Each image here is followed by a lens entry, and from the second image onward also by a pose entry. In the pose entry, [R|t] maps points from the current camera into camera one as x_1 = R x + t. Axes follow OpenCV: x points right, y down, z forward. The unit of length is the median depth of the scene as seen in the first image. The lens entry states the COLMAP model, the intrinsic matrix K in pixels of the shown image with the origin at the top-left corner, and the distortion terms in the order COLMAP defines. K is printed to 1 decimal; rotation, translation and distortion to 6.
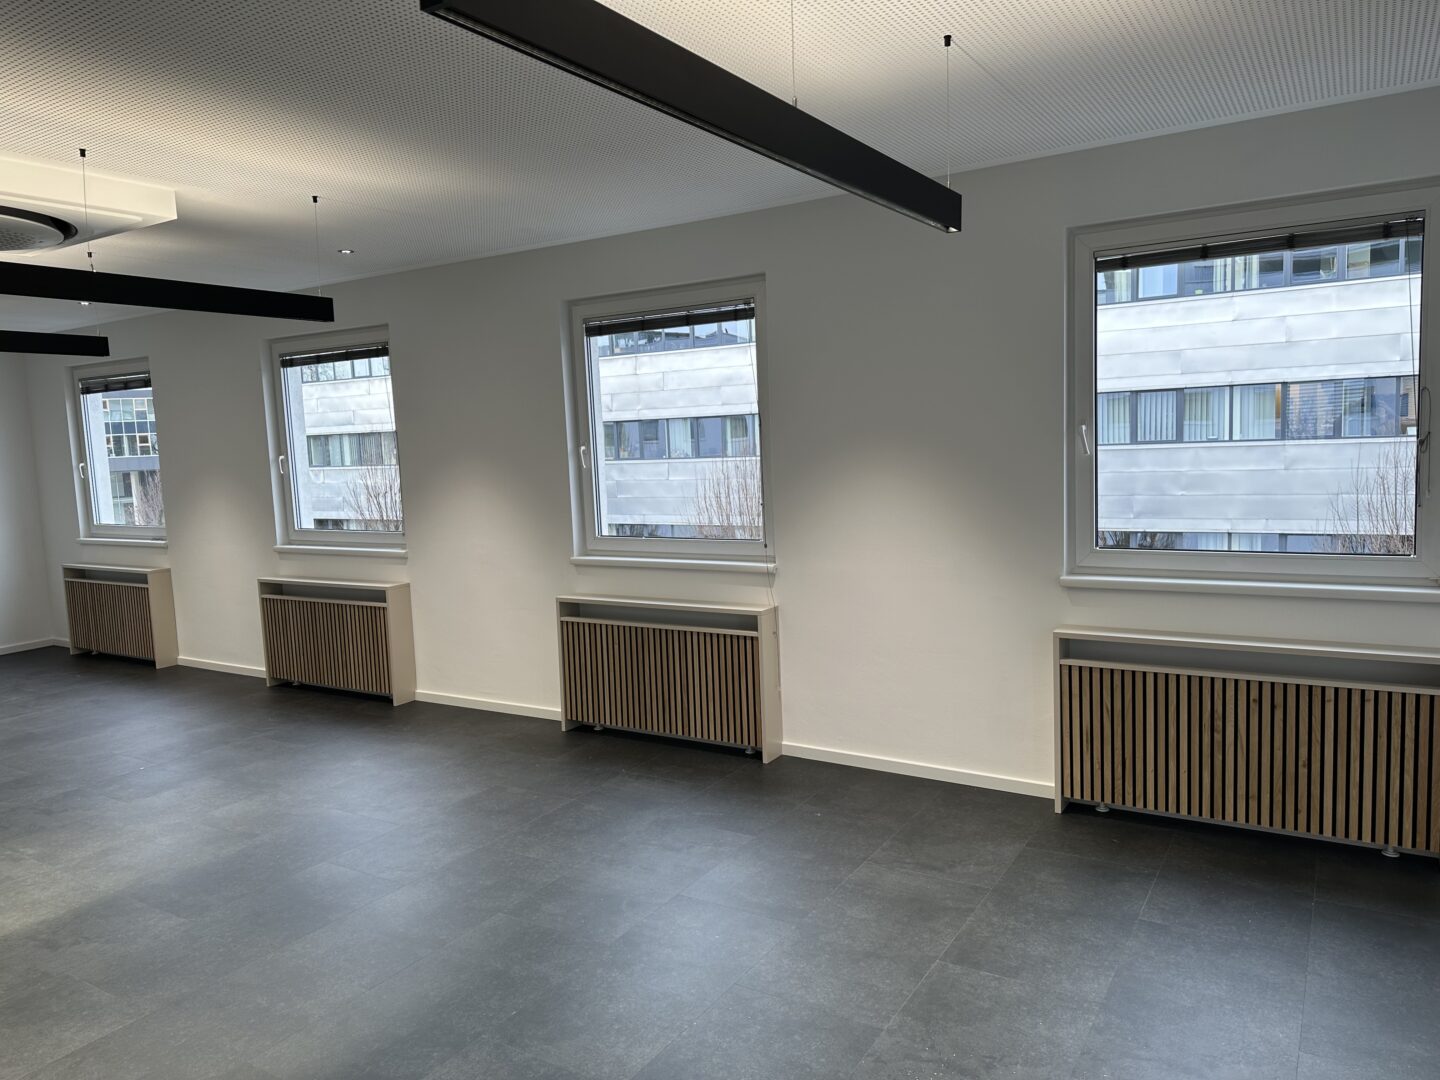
lens RADIAL K [[1001.6, 0, 718.2], [0, 1001.6, 535.8], [0, 0, 1]] dist [0.117788, -0.166459]
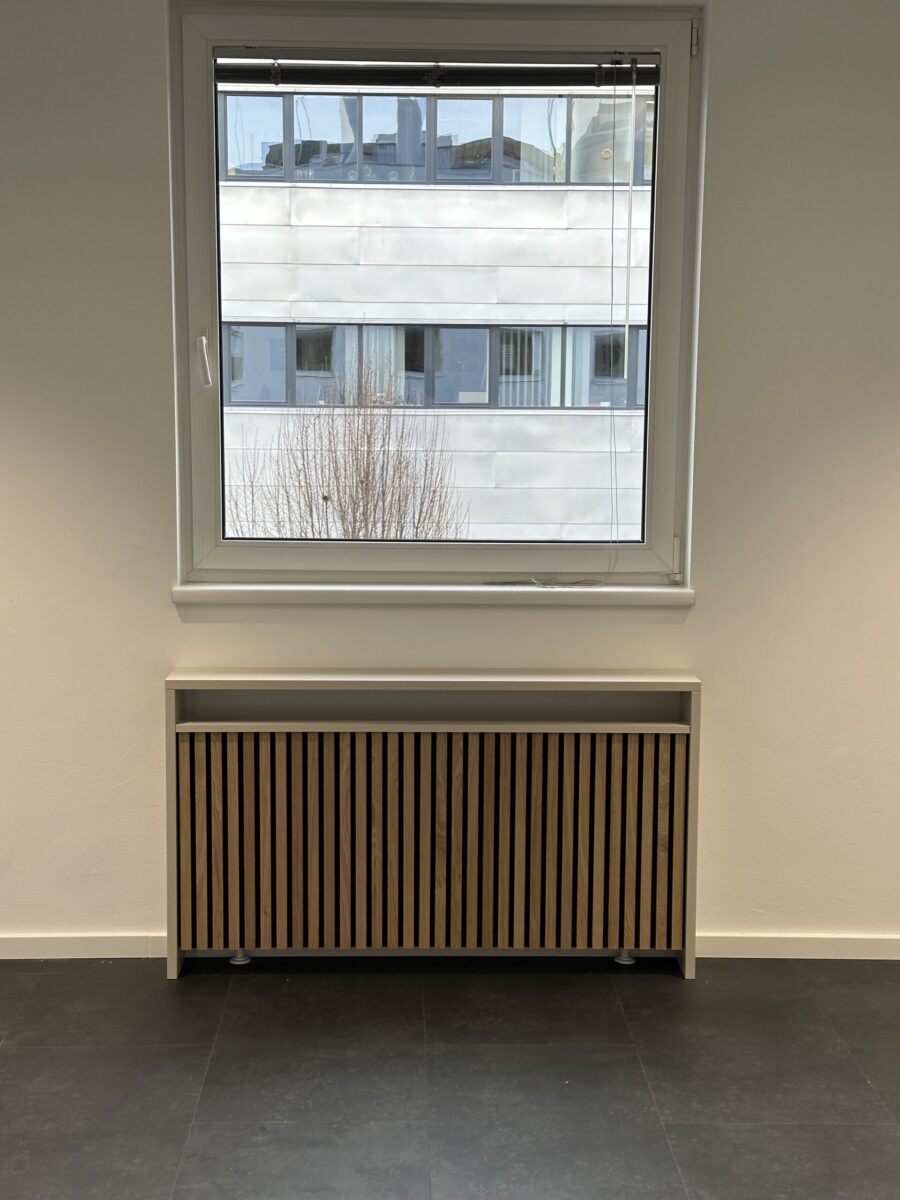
lens RADIAL K [[1715.7, 0, 450.0], [0, 1715.7, 600.0], [0, 0, 1]] dist [0.639138, -3.504700]
pose [[0.833016, -0.039577, 0.551832, -0.109334], [0.012555, 0.998533, 0.052662, -0.005423], [-0.553107, -0.036940, 0.832291, 0.055112]]
